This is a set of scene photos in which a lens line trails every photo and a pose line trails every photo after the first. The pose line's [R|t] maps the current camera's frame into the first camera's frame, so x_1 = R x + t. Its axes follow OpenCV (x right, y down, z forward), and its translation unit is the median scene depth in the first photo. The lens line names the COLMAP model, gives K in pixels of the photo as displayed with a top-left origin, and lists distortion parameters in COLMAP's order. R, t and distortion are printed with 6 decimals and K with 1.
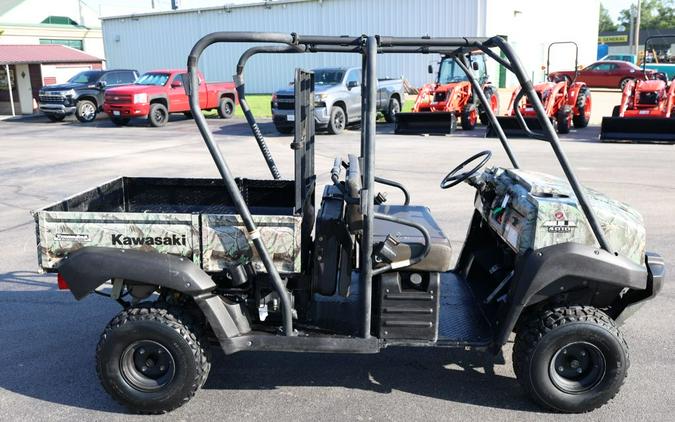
lens RADIAL K [[665.1, 0, 345.6], [0, 665.1, 216.5], [0, 0, 1]] dist [0.006611, -0.010955]
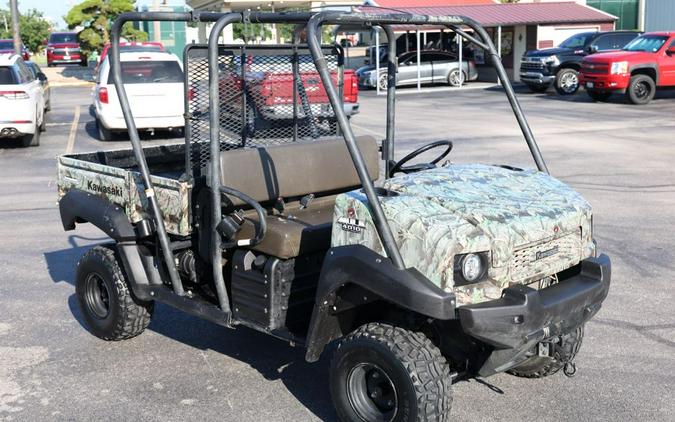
lens RADIAL K [[854.5, 0, 337.5], [0, 854.5, 211.0], [0, 0, 1]] dist [0.010565, 0.024741]
pose [[0.747293, 0.133348, -0.650978, 0.985278], [-0.138470, 0.989401, 0.043715, -0.047534], [0.649907, 0.057473, 0.757837, 0.122585]]
